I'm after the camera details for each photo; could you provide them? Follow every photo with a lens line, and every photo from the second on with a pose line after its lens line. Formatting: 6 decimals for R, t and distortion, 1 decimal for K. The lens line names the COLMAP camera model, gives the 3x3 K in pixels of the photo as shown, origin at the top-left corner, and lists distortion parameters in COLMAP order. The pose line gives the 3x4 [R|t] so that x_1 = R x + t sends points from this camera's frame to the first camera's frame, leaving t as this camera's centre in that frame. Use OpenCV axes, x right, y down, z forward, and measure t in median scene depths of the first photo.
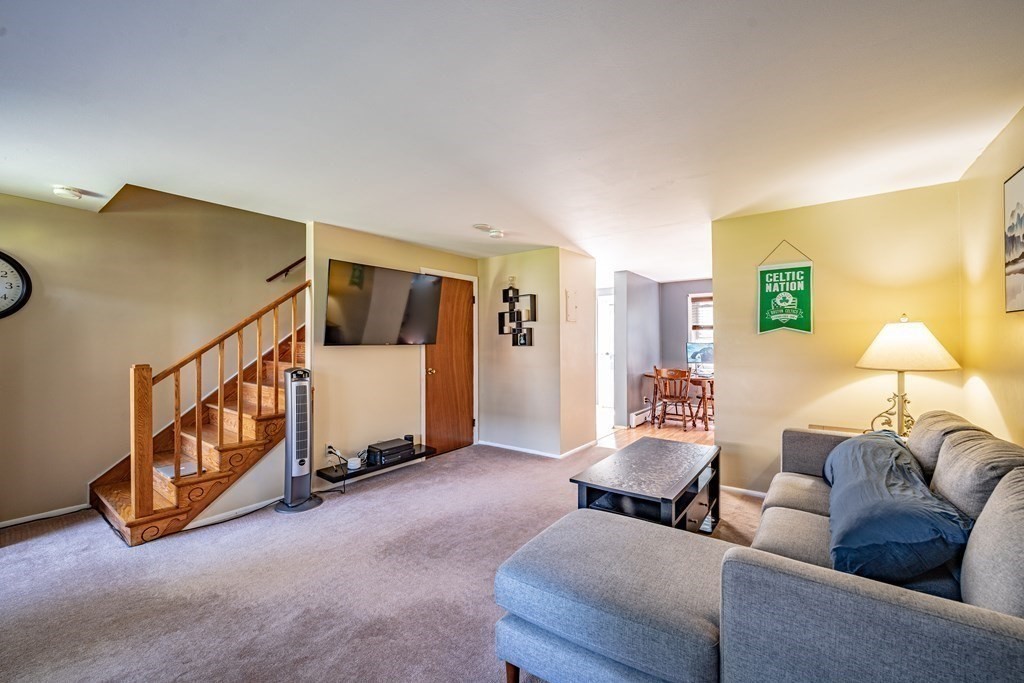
lens RADIAL K [[415.7, 0, 512.7], [0, 415.7, 338.7], [0, 0, 1]] dist [0.000815, 0.000118]
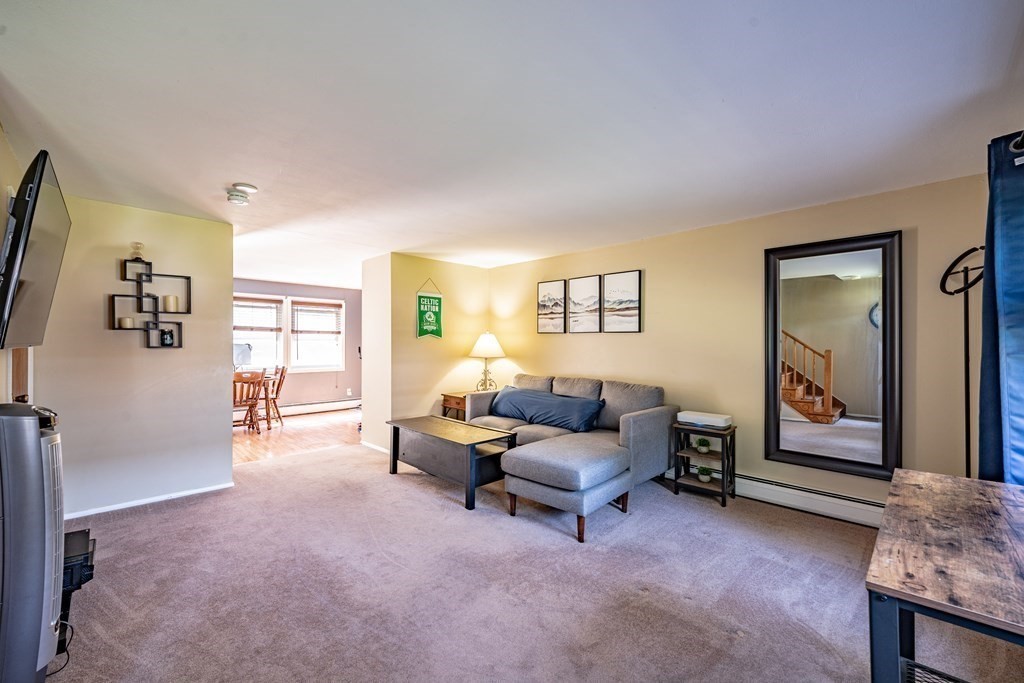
lens RADIAL K [[414.7, 0, 514.6], [0, 414.7, 342.3], [0, 0, 1]] dist [0.001406, 0.000066]
pose [[0.141183, 0.007191, 0.989957, -0.644950], [-0.011846, 0.999914, -0.005574, 0.005763], [-0.989913, -0.010940, 0.141256, 0.360601]]
